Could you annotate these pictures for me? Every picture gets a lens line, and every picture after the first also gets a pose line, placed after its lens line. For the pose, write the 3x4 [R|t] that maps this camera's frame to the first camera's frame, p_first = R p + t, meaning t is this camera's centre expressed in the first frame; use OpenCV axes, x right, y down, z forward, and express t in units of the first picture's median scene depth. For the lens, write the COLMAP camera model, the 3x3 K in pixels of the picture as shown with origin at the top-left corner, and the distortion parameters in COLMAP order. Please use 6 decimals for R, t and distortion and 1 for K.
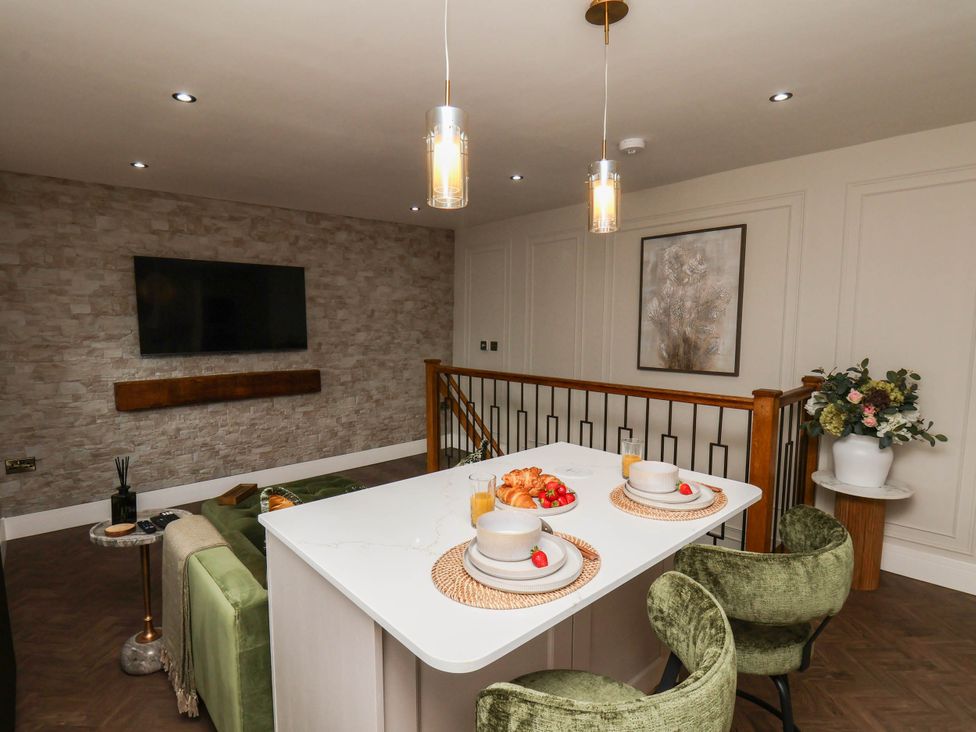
lens RADIAL K [[509.7, 0, 509.9], [0, 509.7, 378.5], [0, 0, 1]] dist [0.003523, -0.013430]
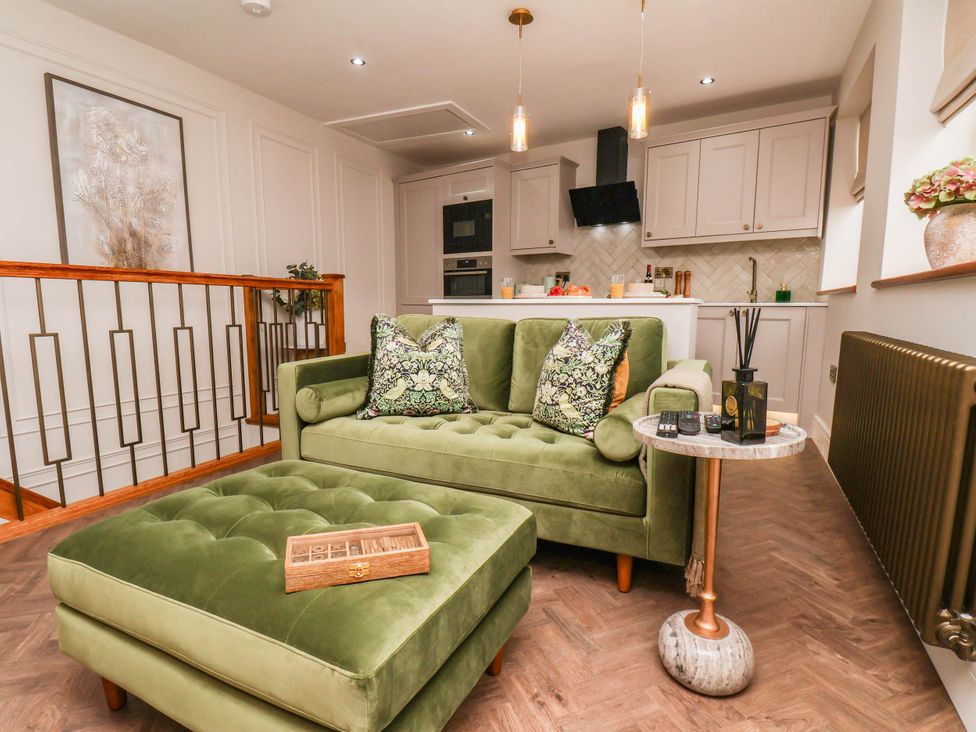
lens RADIAL K [[509.7, 0, 487.7], [0, 509.7, 369.8], [0, 0, 1]] dist [0.003523, -0.013430]
pose [[-0.364079, -0.120280, 0.923569, -0.594651], [0.102221, 0.980475, 0.167988, 0.055981], [-0.925741, 0.155569, -0.344676, 0.723521]]
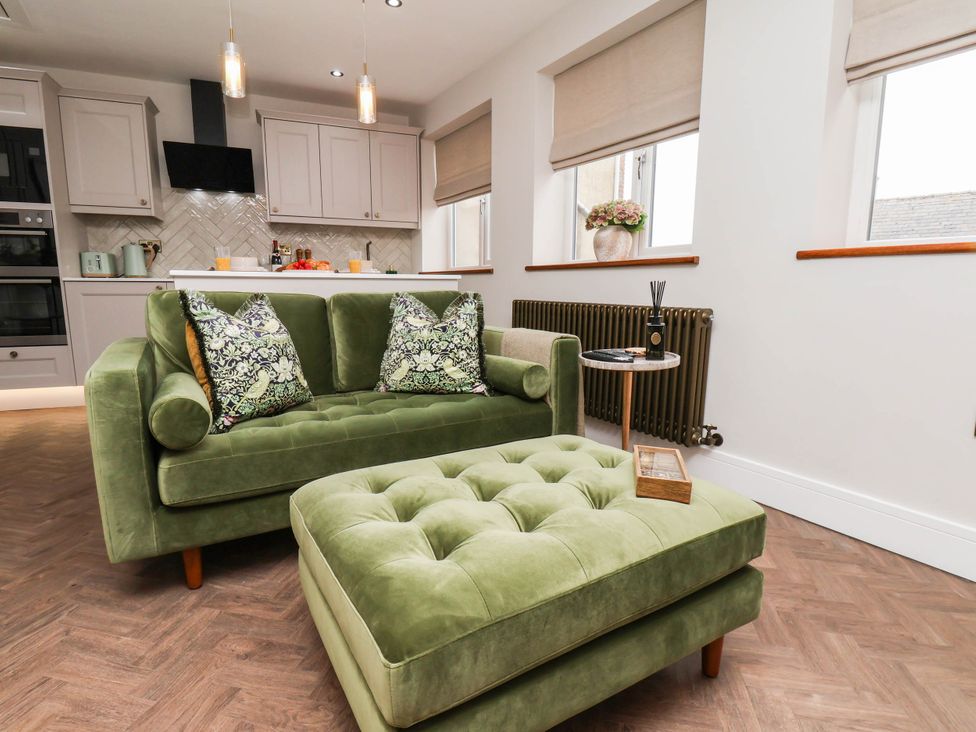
lens RADIAL K [[509.7, 0, 487.1], [0, 509.7, 367.9], [0, 0, 1]] dist [0.003523, -0.013430]
pose [[-0.978949, -0.042466, 0.199637, -0.350000], [0.012853, 0.963349, 0.267944, 0.031042], [-0.203699, 0.264870, -0.942524, 0.976329]]
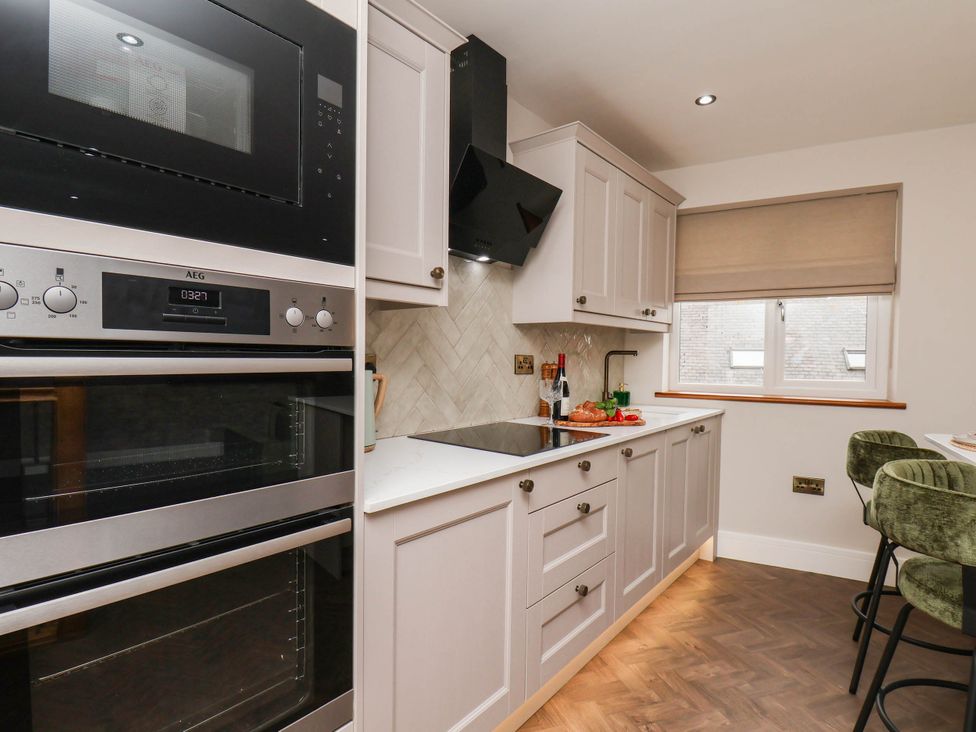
lens RADIAL K [[509.7, 0, 485.0], [0, 509.7, 369.2], [0, 0, 1]] dist [0.003523, -0.013430]
pose [[-0.955456, -0.005616, -0.295081, 0.556721], [-0.047441, 0.989740, 0.134772, -0.002165], [0.291296, 0.142768, -0.945920, 0.527072]]
